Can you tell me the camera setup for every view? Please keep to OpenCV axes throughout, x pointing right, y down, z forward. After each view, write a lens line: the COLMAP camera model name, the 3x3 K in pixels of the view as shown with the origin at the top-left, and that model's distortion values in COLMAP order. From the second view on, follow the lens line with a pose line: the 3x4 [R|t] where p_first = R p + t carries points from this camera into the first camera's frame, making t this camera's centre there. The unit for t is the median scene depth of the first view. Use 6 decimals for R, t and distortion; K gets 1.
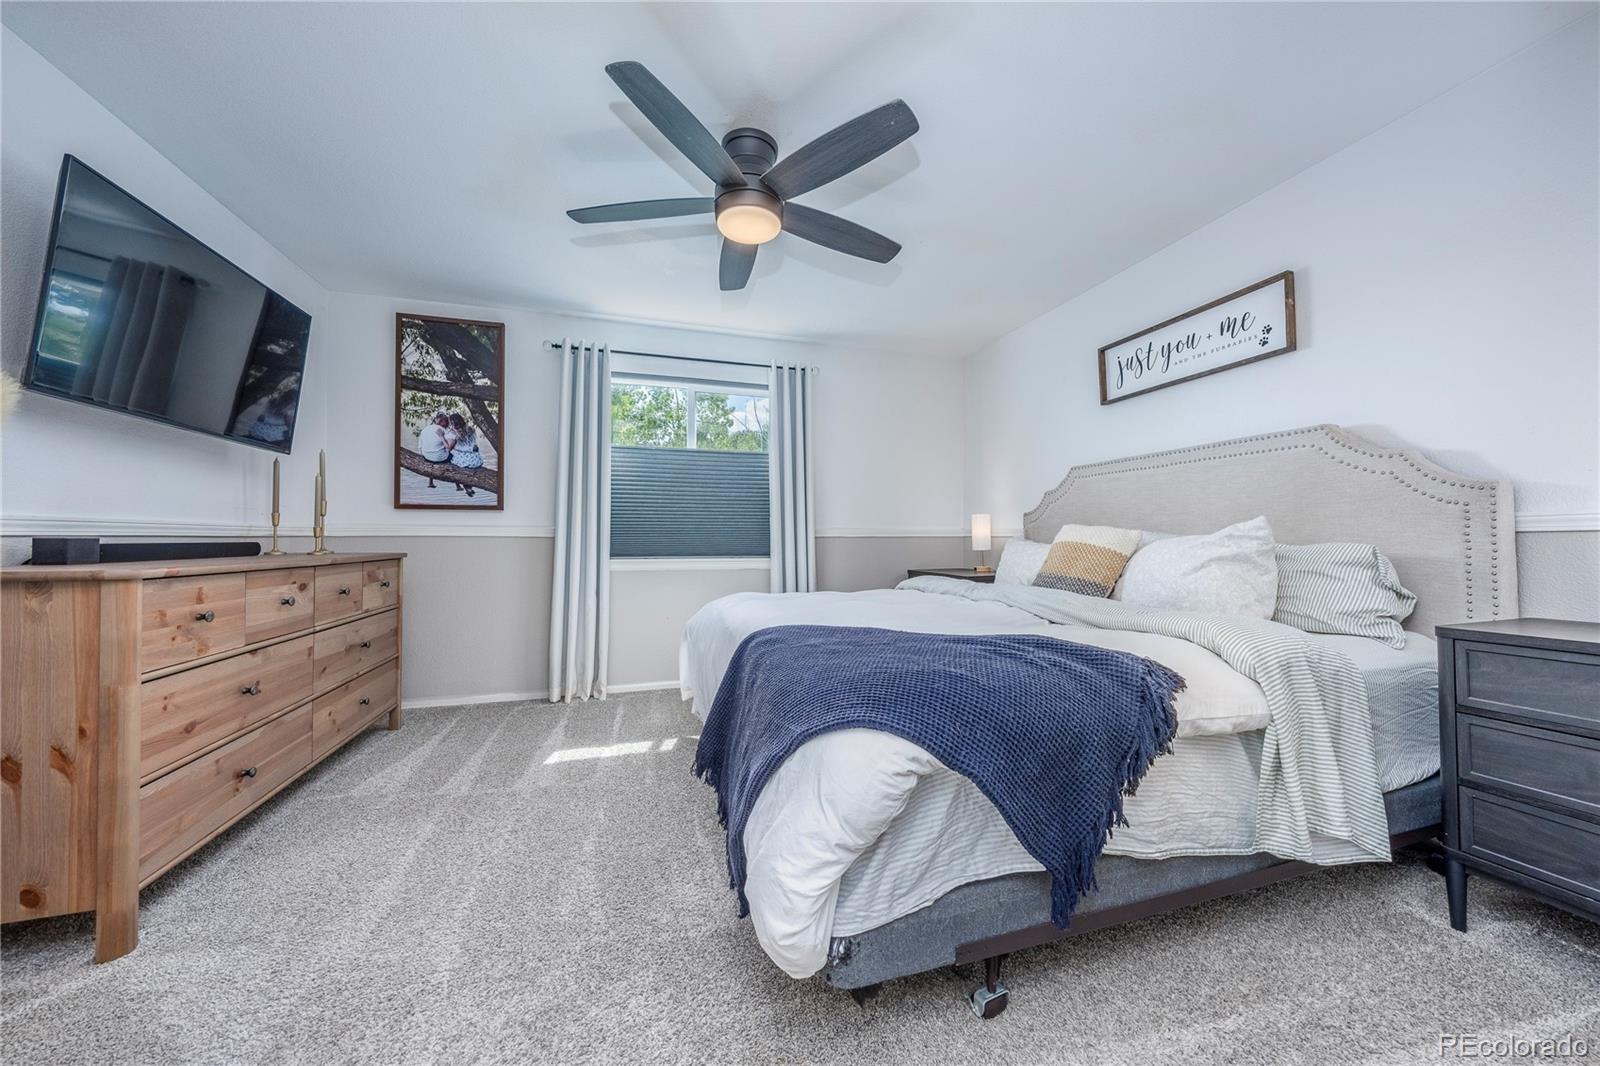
lens RADIAL K [[557.3, 0, 808.2], [0, 557.3, 533.1], [0, 0, 1]] dist [0.000554, 0.000019]
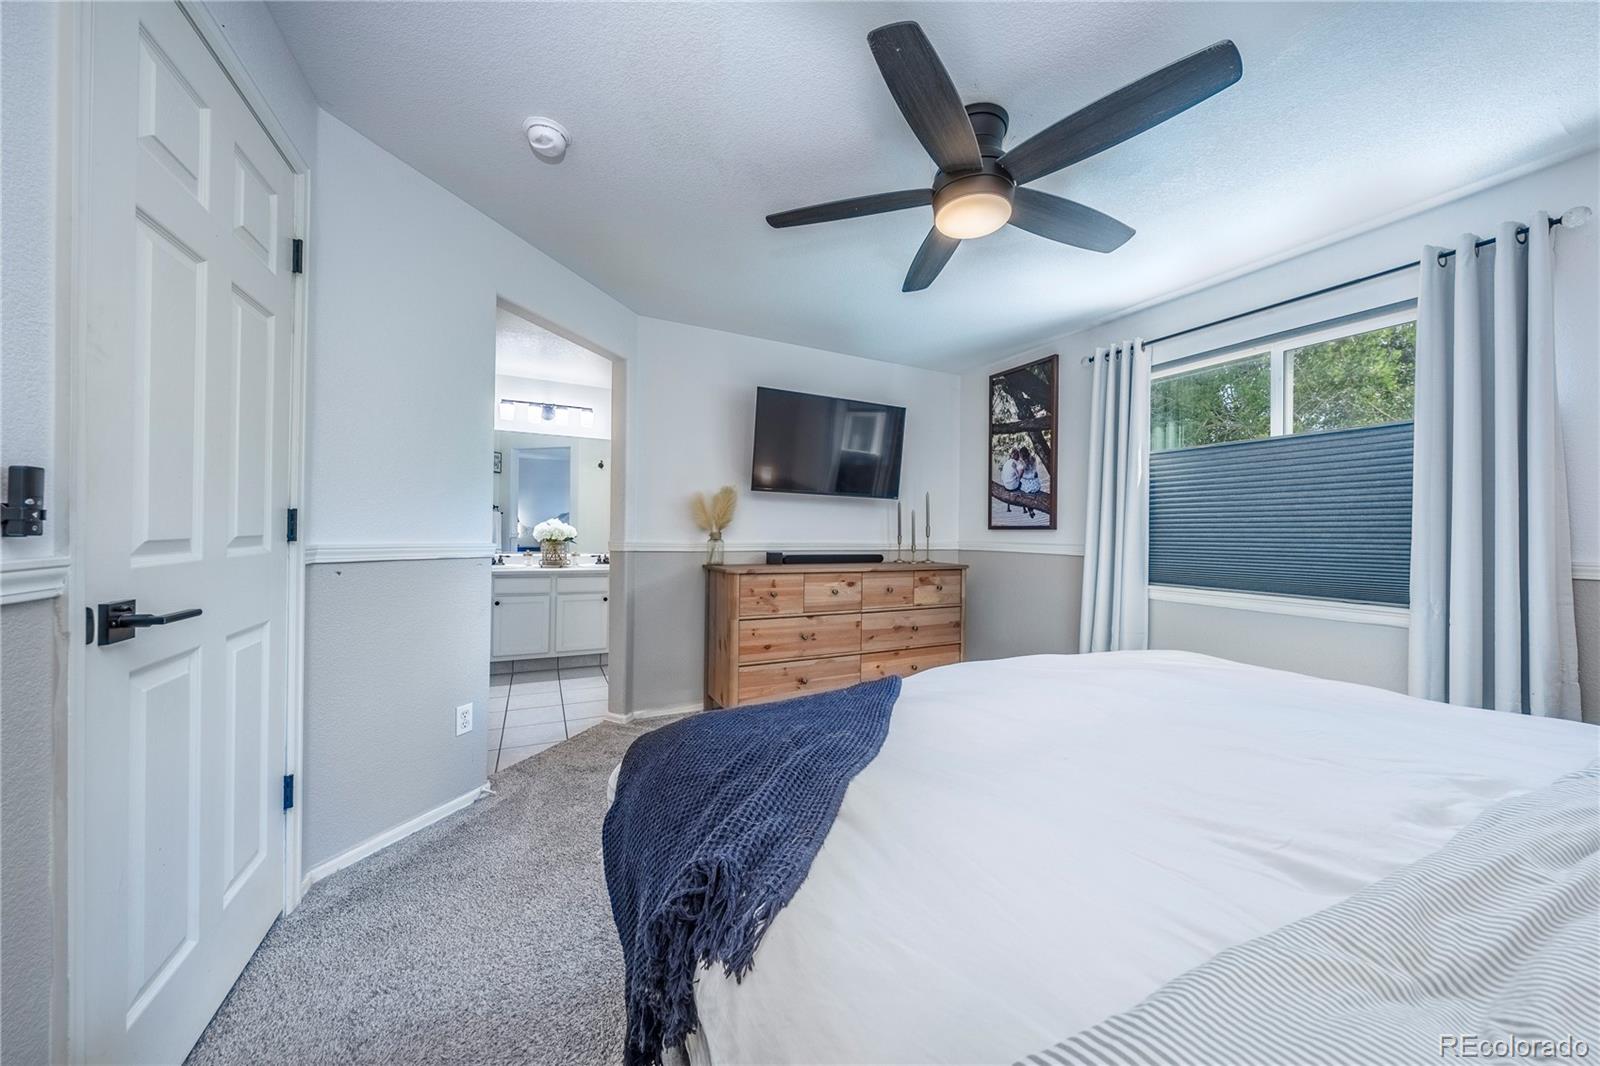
lens RADIAL K [[548.8, 0, 800.0], [0, 548.8, 533.0], [0, 0, 1]] dist [-0.000415, -0.000067]
pose [[0.159966, 0.005483, -0.987107, 0.469192], [-0.003989, 0.999980, 0.004908, -0.043558], [0.987115, 0.003153, 0.159984, 0.401228]]
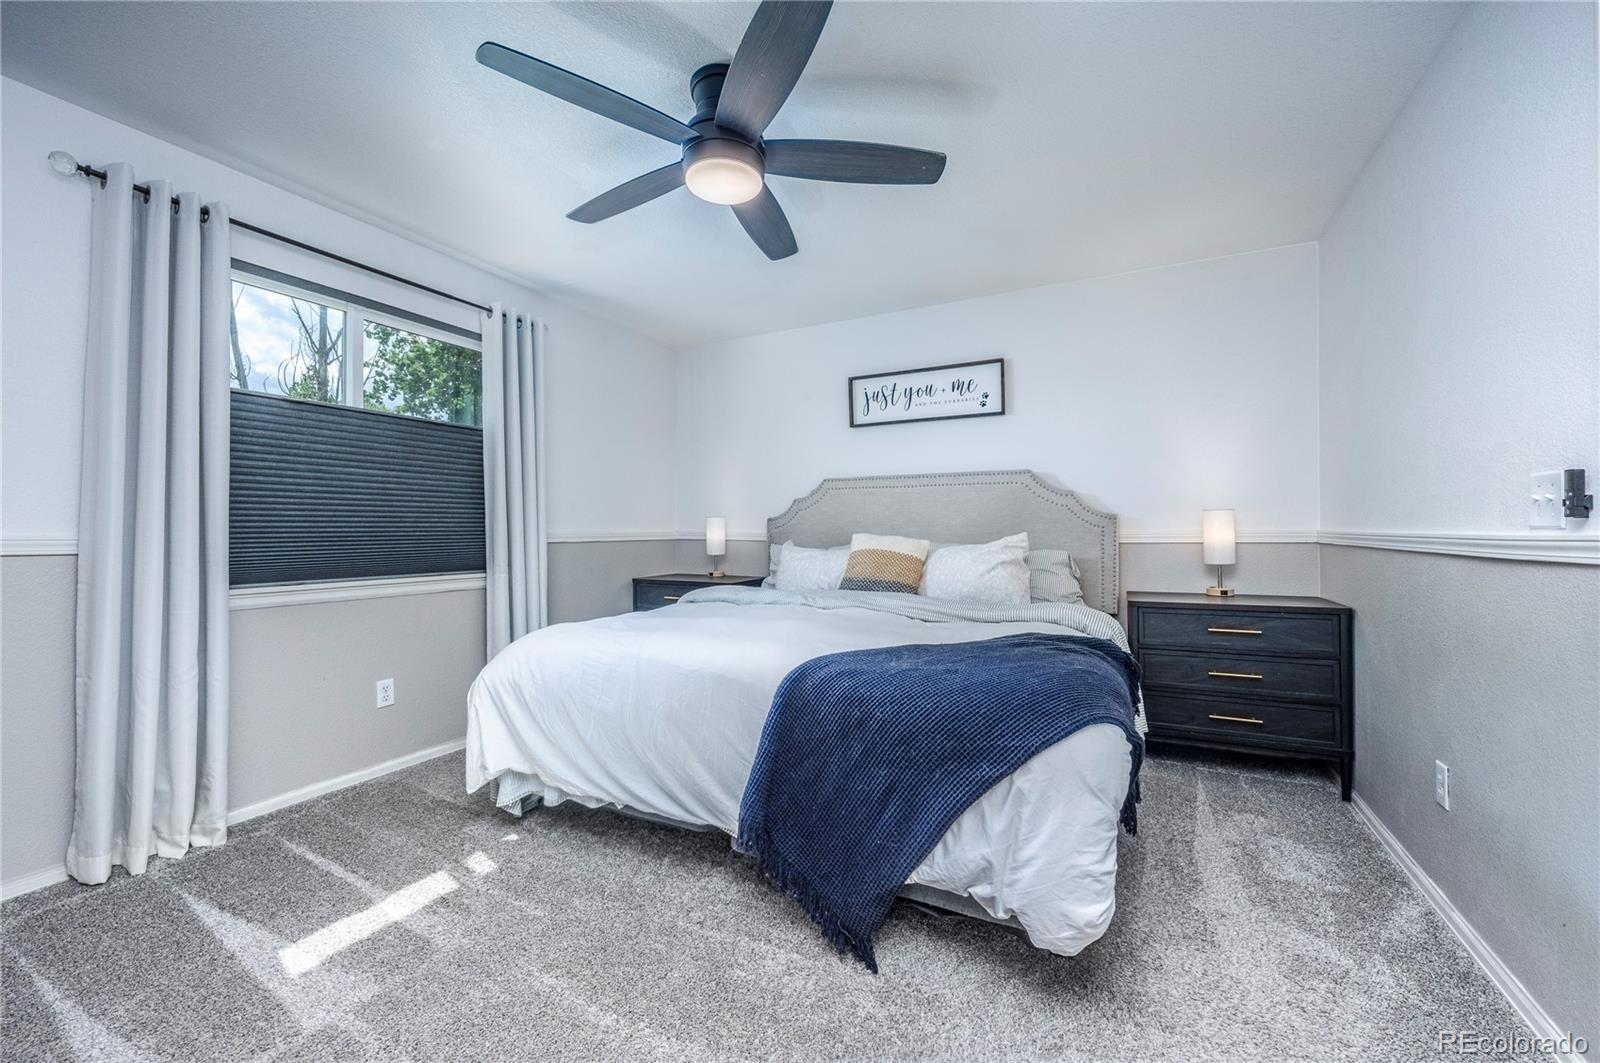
lens RADIAL K [[616.4, 0, 800.0], [0, 616.4, 531.5], [0, 0, 1]] dist [0.000339, -0.000059]
pose [[0.704872, -0.002968, 0.709329, -0.455561], [-0.007223, 0.999909, 0.011362, -0.029472], [-0.709298, -0.013132, 0.704786, 0.180148]]
